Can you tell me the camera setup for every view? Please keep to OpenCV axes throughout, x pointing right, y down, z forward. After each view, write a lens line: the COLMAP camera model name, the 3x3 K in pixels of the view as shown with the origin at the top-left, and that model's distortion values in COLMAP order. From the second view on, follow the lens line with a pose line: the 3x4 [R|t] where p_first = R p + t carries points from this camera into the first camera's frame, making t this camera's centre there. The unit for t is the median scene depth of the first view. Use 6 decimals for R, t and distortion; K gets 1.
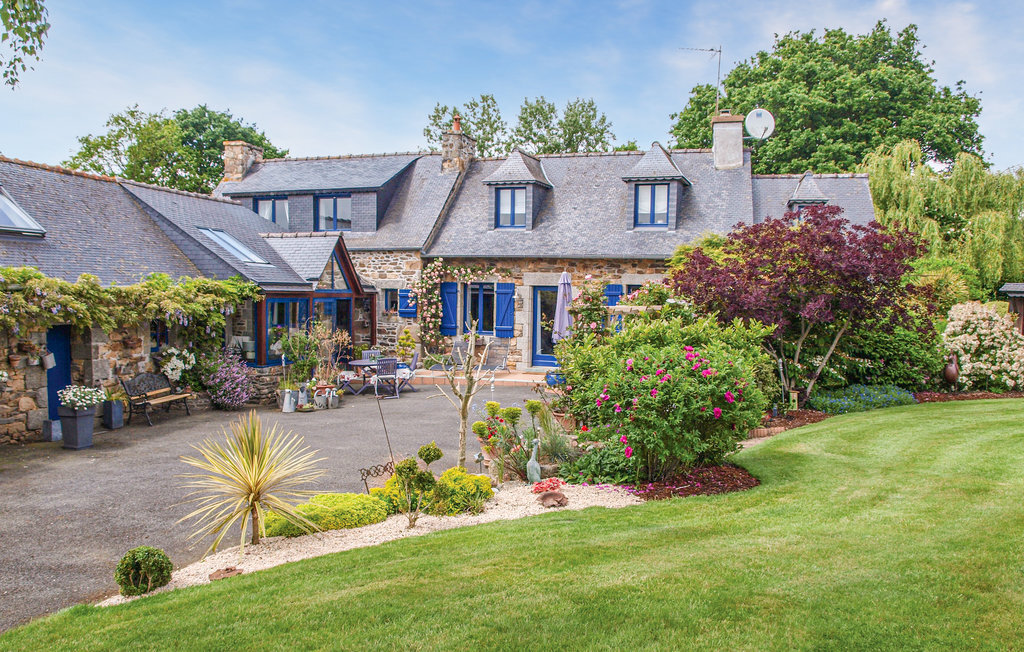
lens RADIAL K [[819.2, 0, 495.9], [0, 819.2, 368.3], [0, 0, 1]] dist [-0.103931, 0.059928]
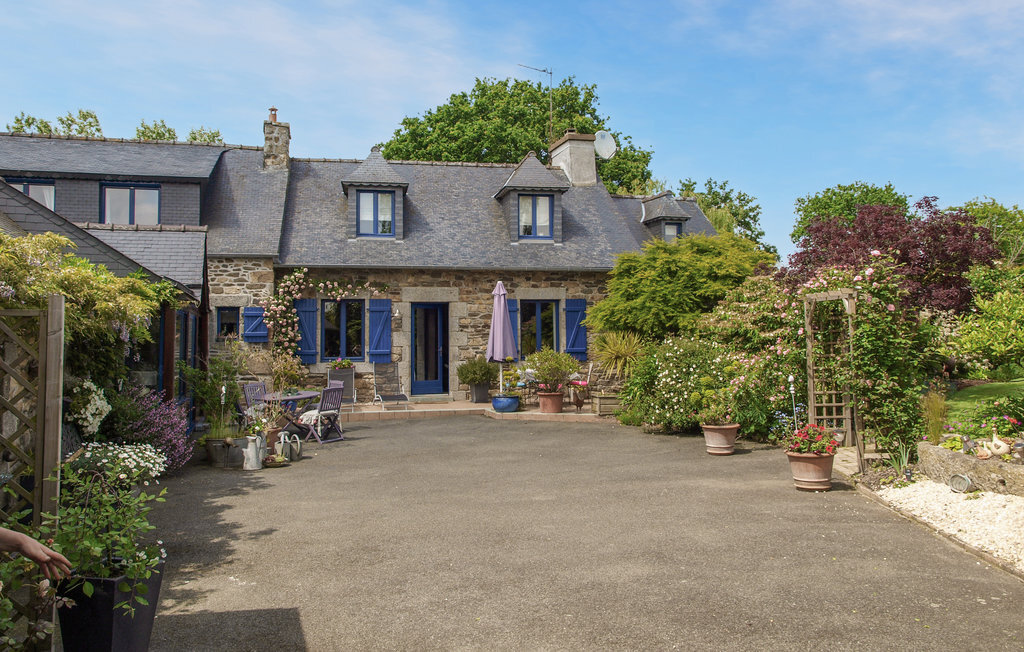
lens RADIAL K [[801.8, 0, 517.0], [0, 801.8, 280.2], [0, 0, 1]] dist [0.011734, 0.007700]
pose [[0.857620, 0.014336, 0.514085, -0.295769], [0.068079, 0.987650, -0.141114, 0.004158], [-0.509759, 0.156020, 0.846052, 0.215896]]
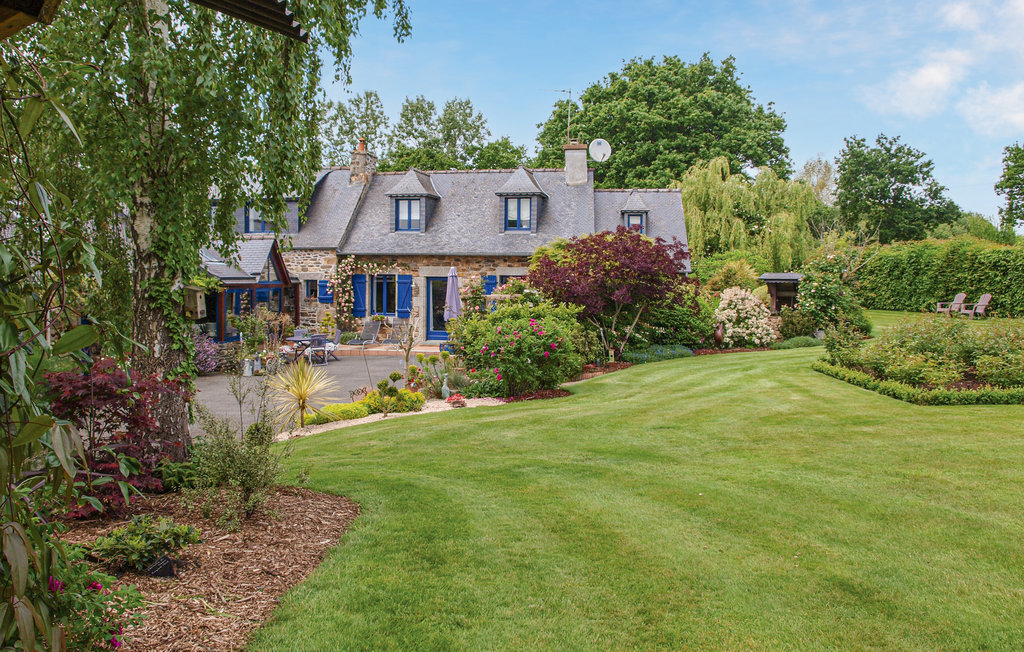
lens RADIAL K [[808.9, 0, 494.1], [0, 808.9, 294.9], [0, 0, 1]] dist [-0.097652, 0.016099]
pose [[0.989254, -0.011264, 0.145775, -0.034109], [0.021108, 0.997586, -0.066160, 0.011954], [-0.144678, 0.068526, 0.987103, -0.246786]]
